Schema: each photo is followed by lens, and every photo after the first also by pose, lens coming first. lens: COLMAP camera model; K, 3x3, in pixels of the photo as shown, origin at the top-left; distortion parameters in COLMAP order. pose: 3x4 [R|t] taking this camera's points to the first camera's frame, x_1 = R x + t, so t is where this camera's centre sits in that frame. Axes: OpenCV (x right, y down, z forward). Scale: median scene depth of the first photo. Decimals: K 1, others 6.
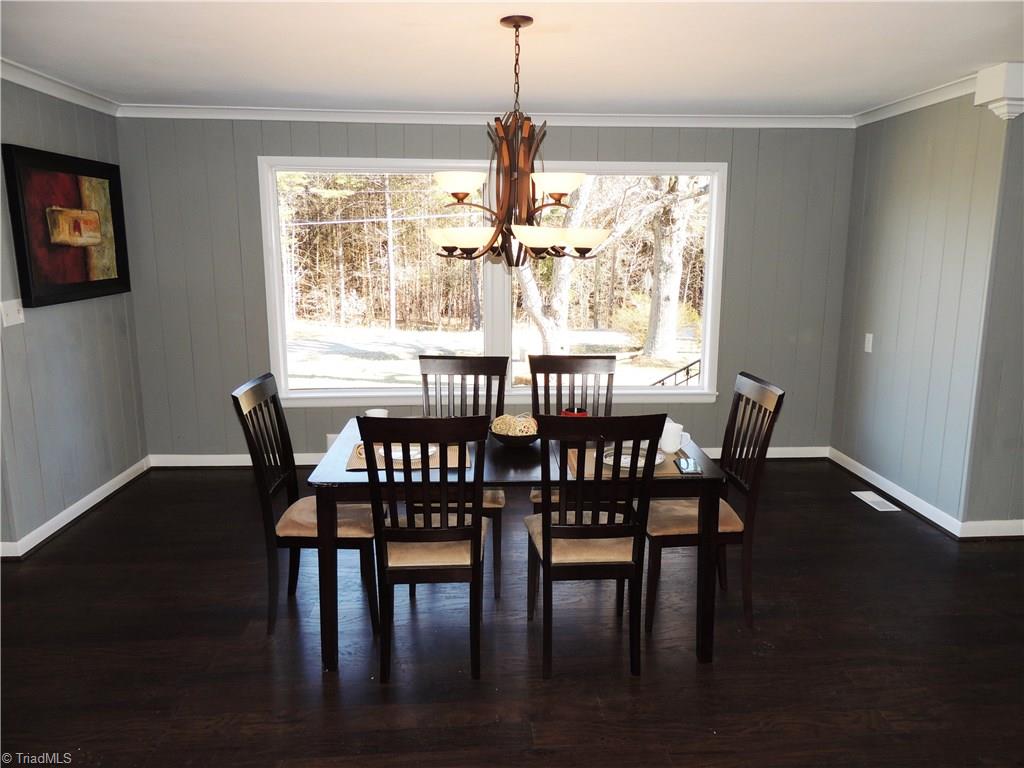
lens RADIAL K [[740.7, 0, 514.5], [0, 740.7, 385.7], [0, 0, 1]] dist [-0.001903, 0.002591]
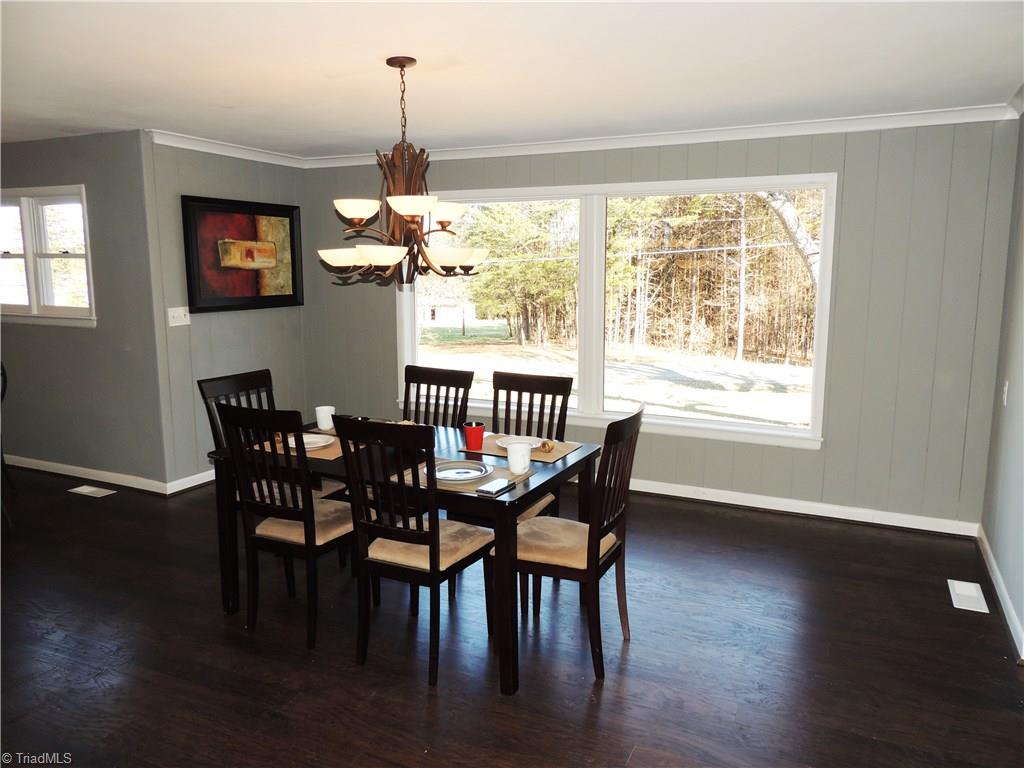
lens RADIAL K [[740.7, 0, 512.2], [0, 740.7, 380.8], [0, 0, 1]] dist [-0.001903, 0.002591]
pose [[0.871976, 0.070026, -0.484515, 0.457180], [-0.091729, 0.995558, -0.021198, -0.006829], [0.480878, 0.062928, 0.874526, 0.091367]]
